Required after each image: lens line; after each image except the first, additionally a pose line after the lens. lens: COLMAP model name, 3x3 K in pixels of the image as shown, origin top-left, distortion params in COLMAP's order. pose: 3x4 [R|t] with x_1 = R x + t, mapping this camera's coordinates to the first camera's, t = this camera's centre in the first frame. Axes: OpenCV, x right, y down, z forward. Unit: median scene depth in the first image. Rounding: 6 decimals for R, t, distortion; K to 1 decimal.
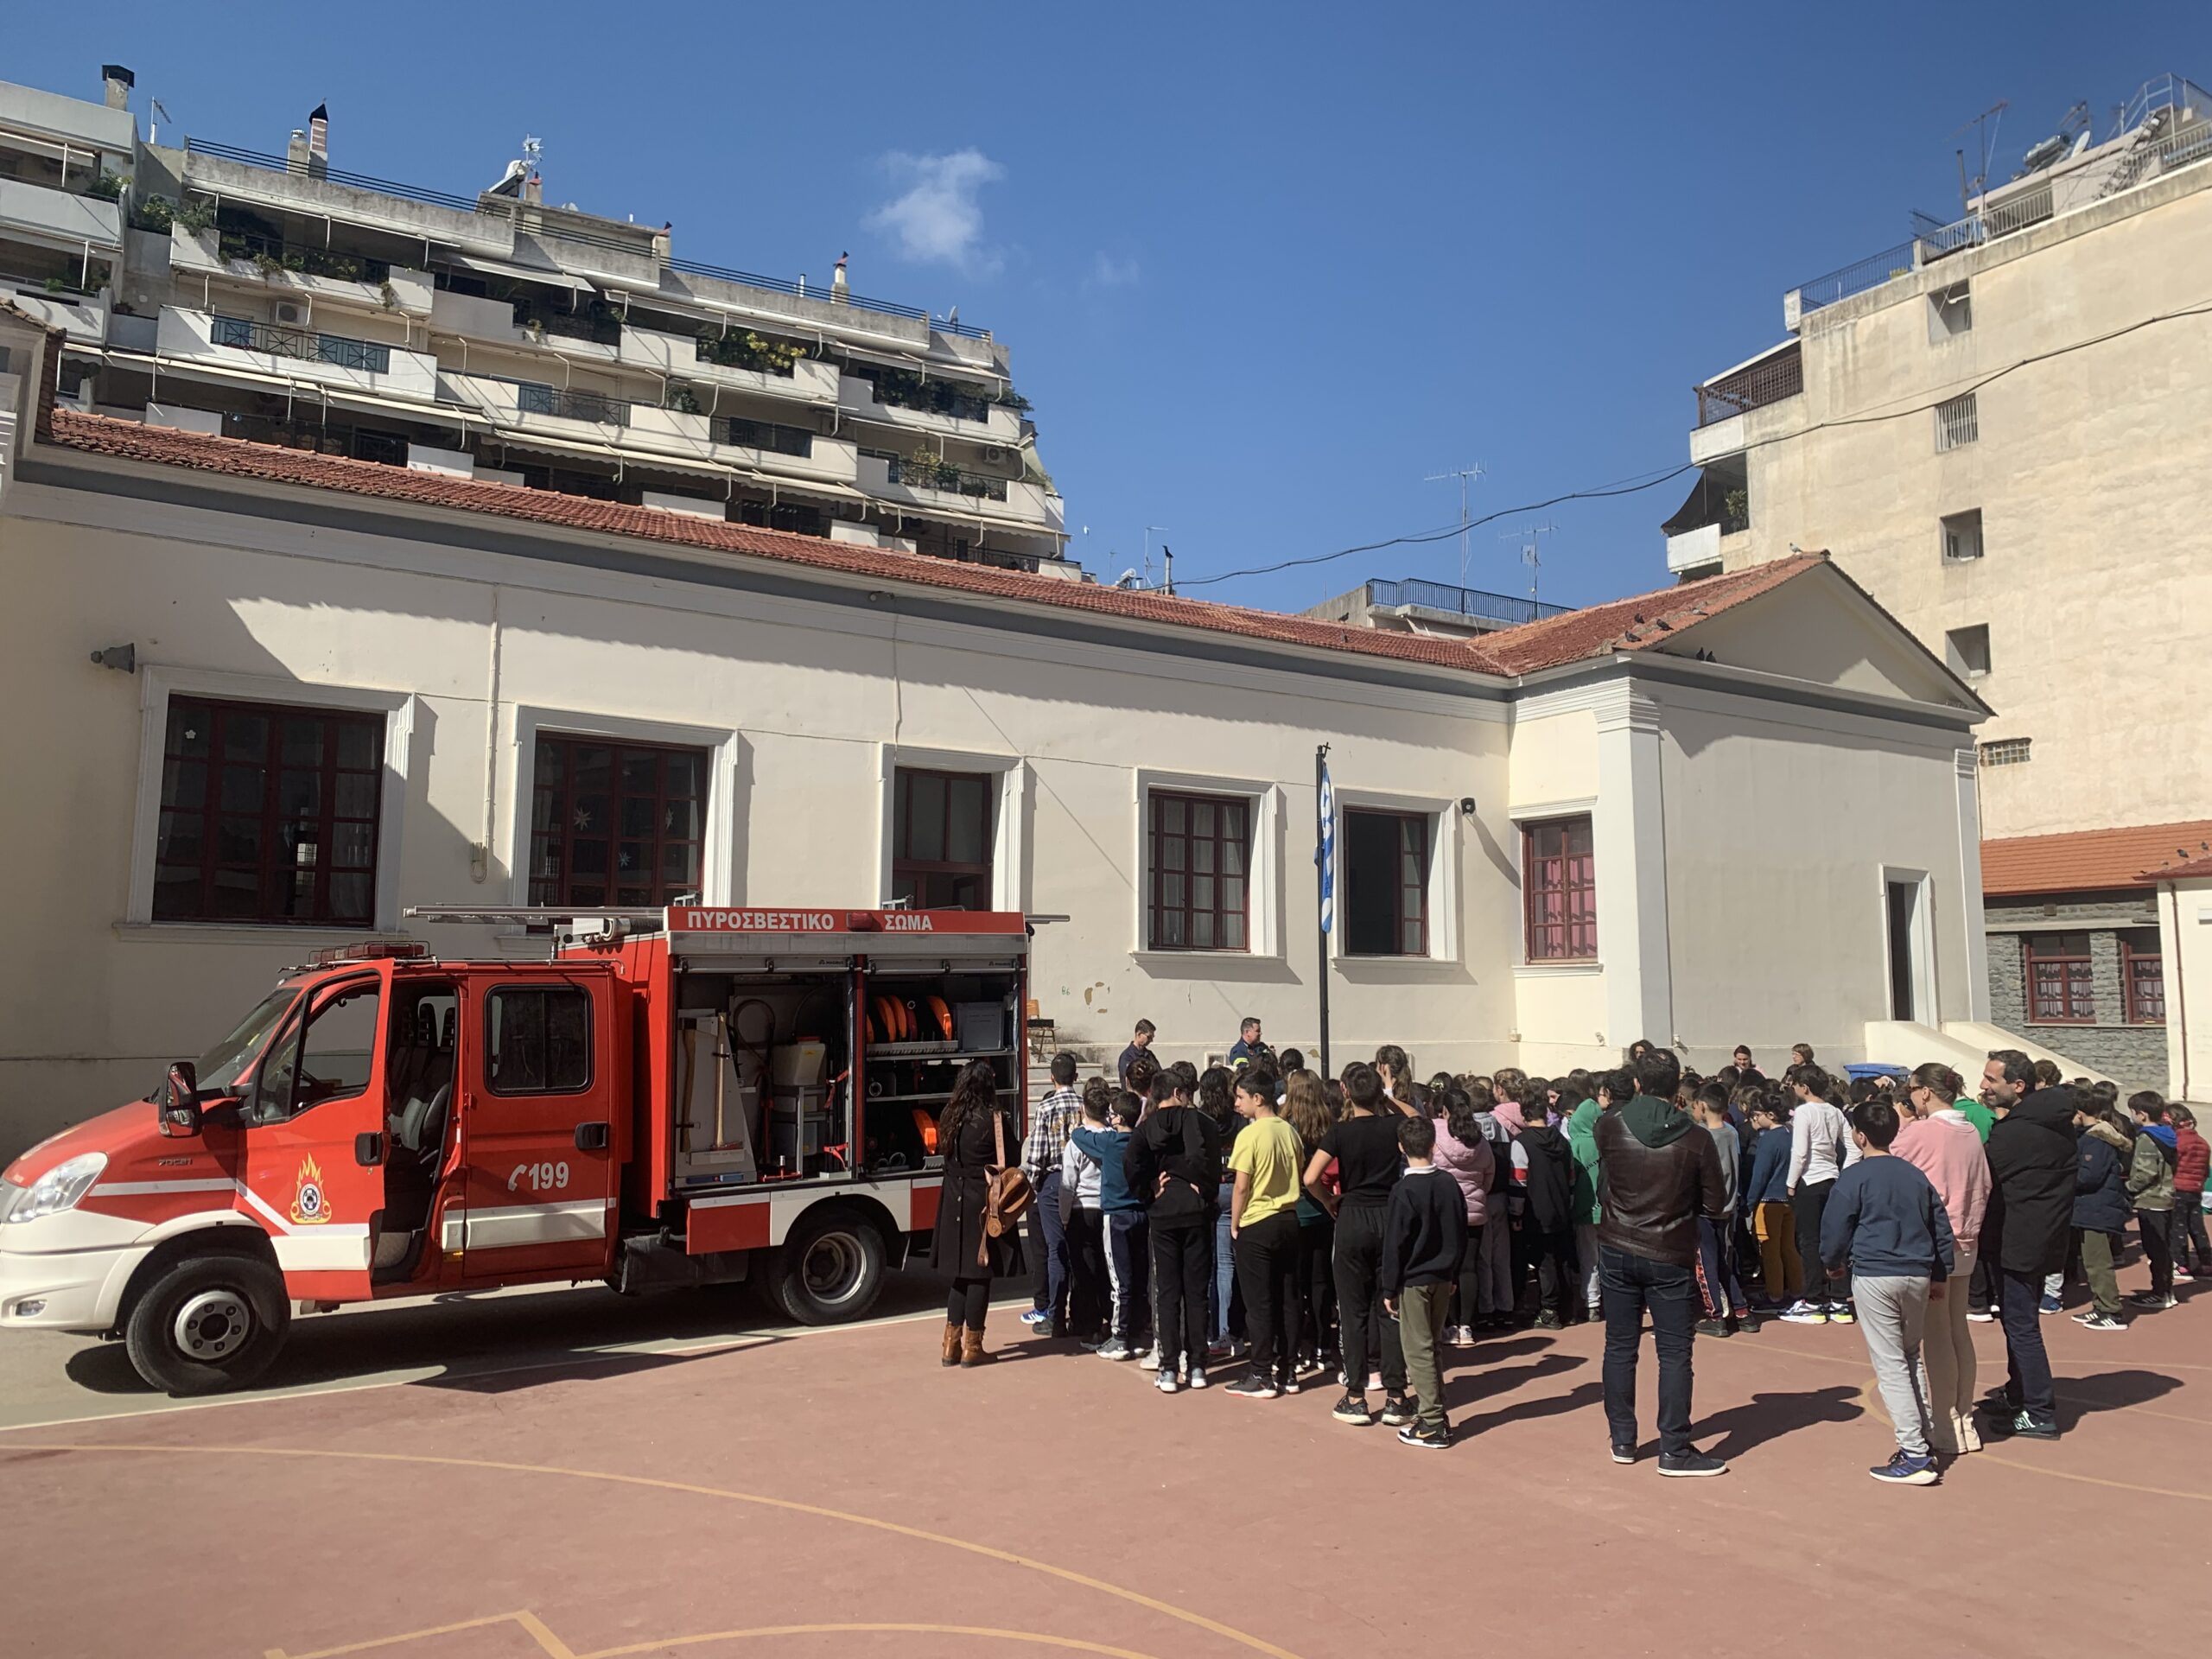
lens RADIAL K [[1666.8, 0, 1120.6], [0, 1666.8, 828.1], [0, 0, 1]] dist [-0.007632, -0.004168]
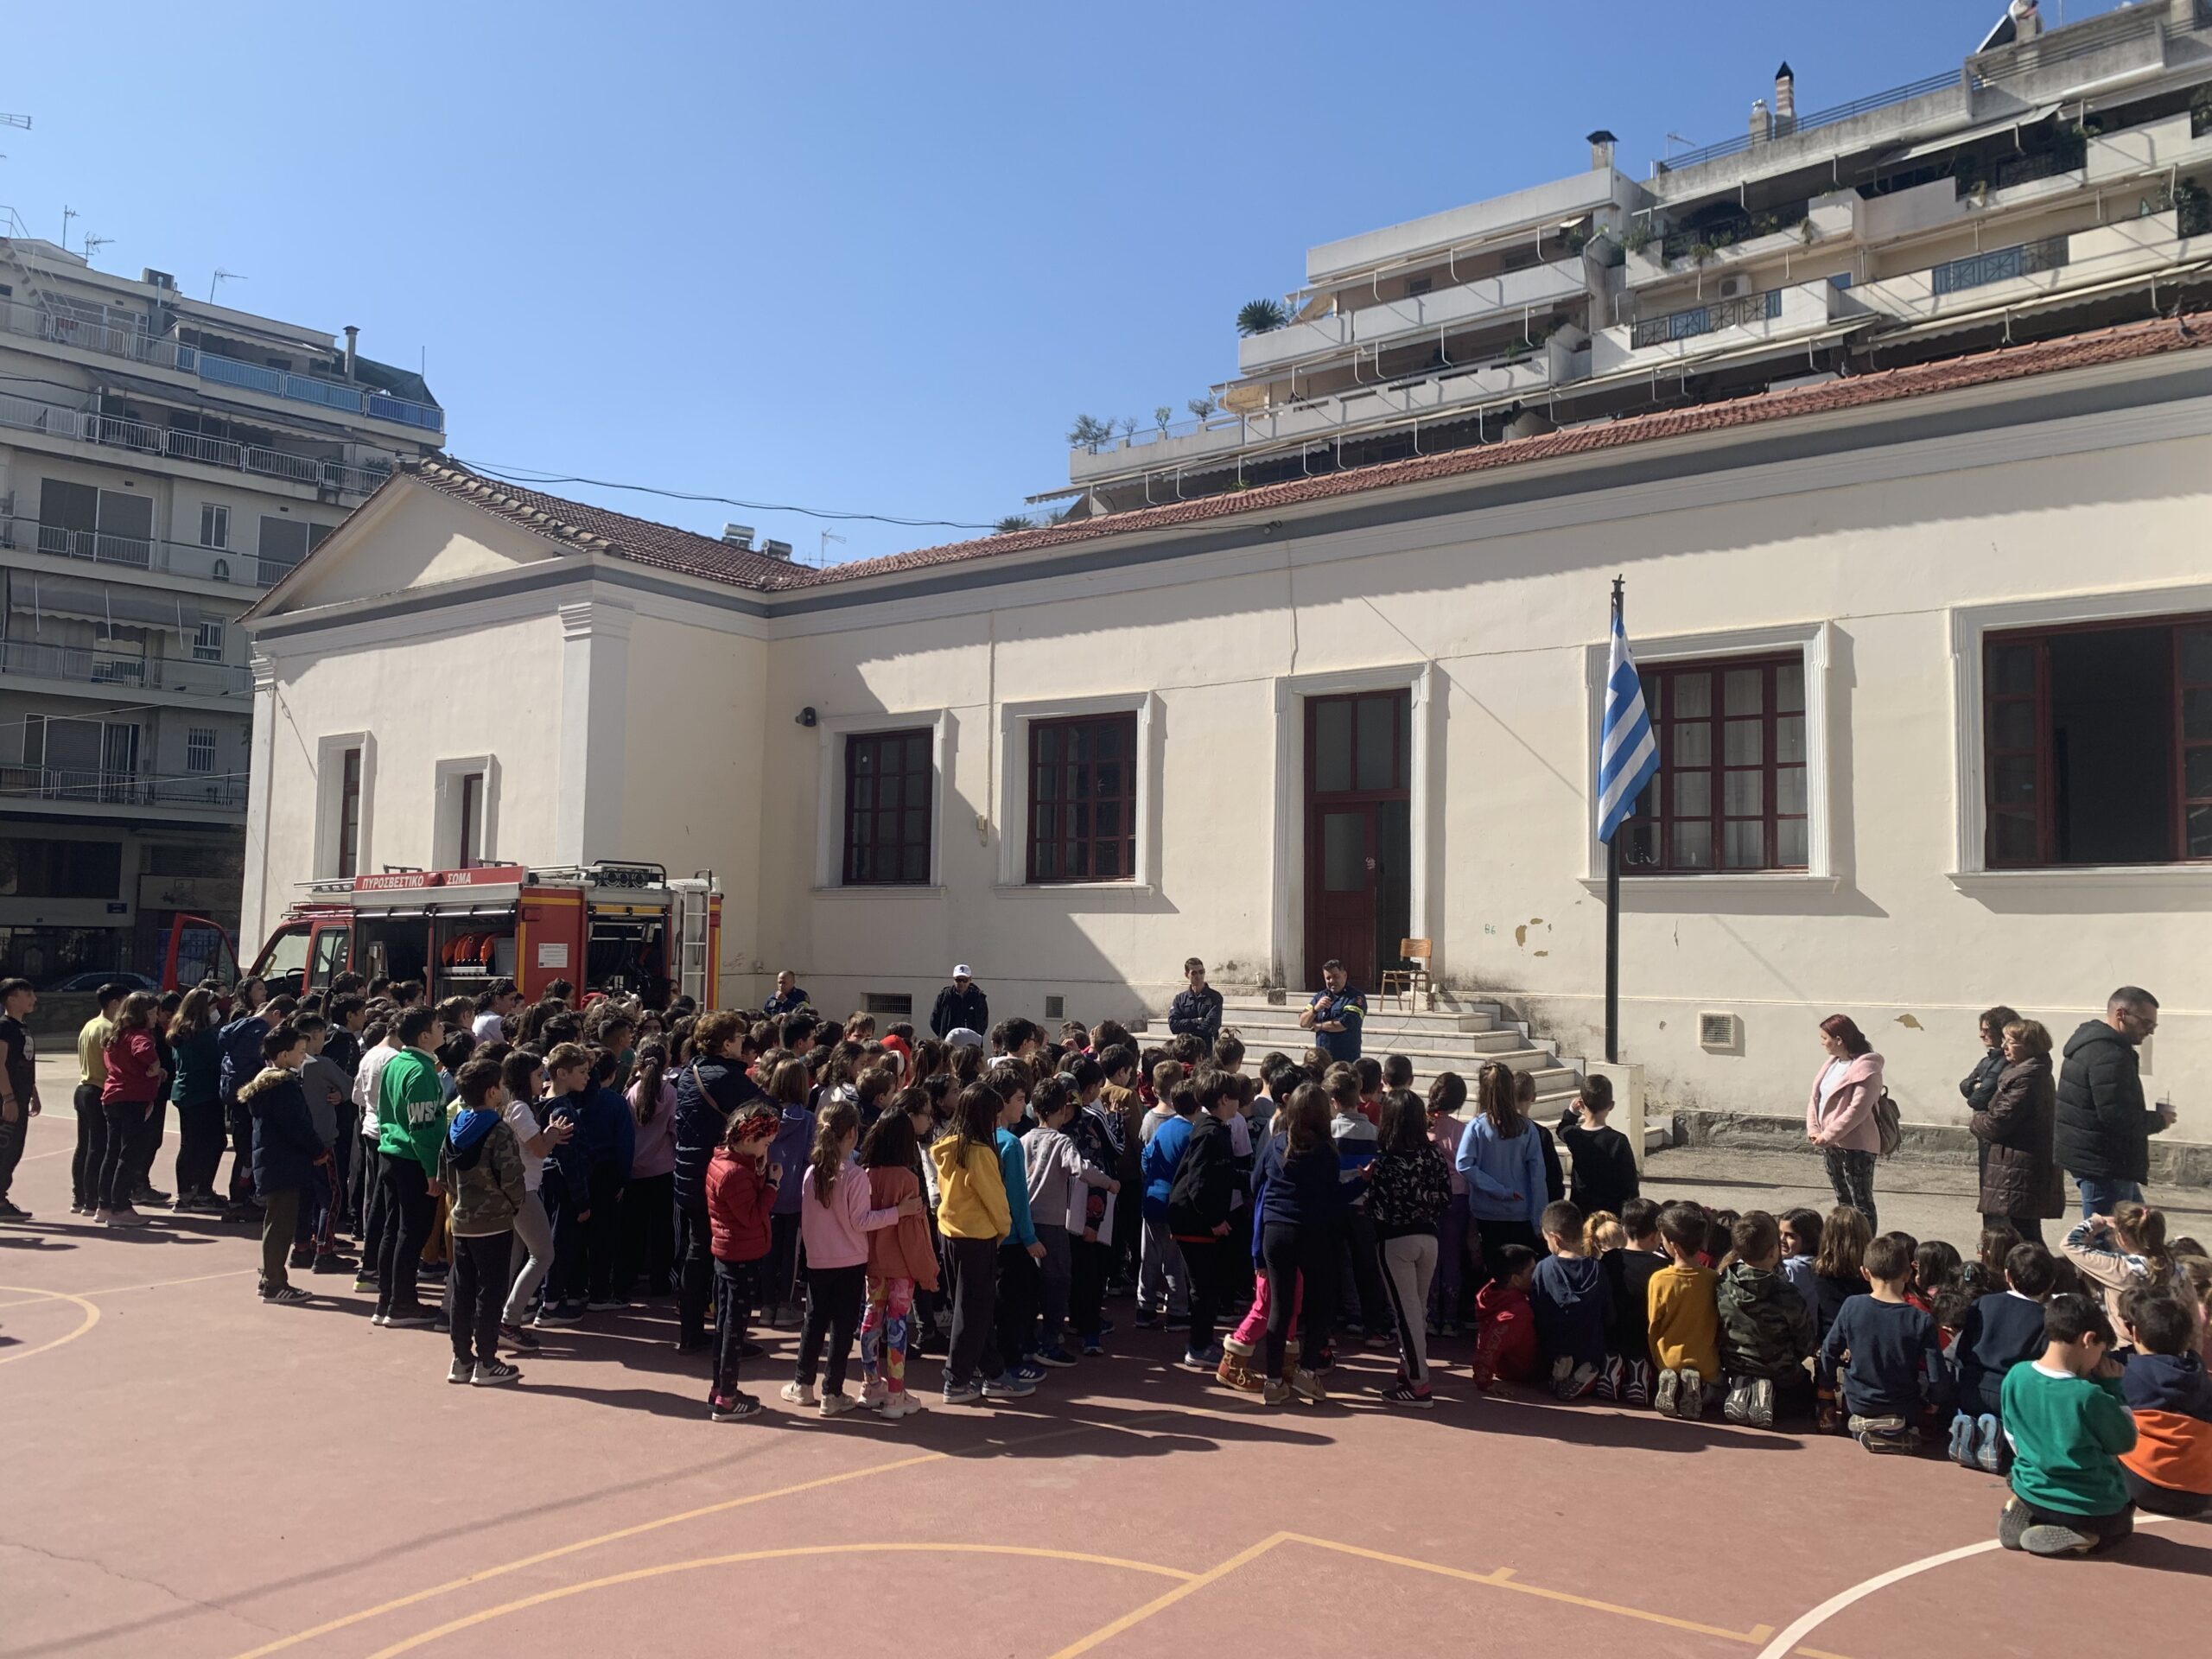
lens RADIAL K [[1666.8, 0, 1120.6], [0, 1666.8, 828.1], [0, 0, 1]] dist [-0.007632, -0.004168]
pose [[0.335233, -0.062998, -0.940027, 0.641819], [0.093143, 0.995090, -0.033471, 0.053222], [0.937520, -0.076336, 0.339455, 0.501657]]
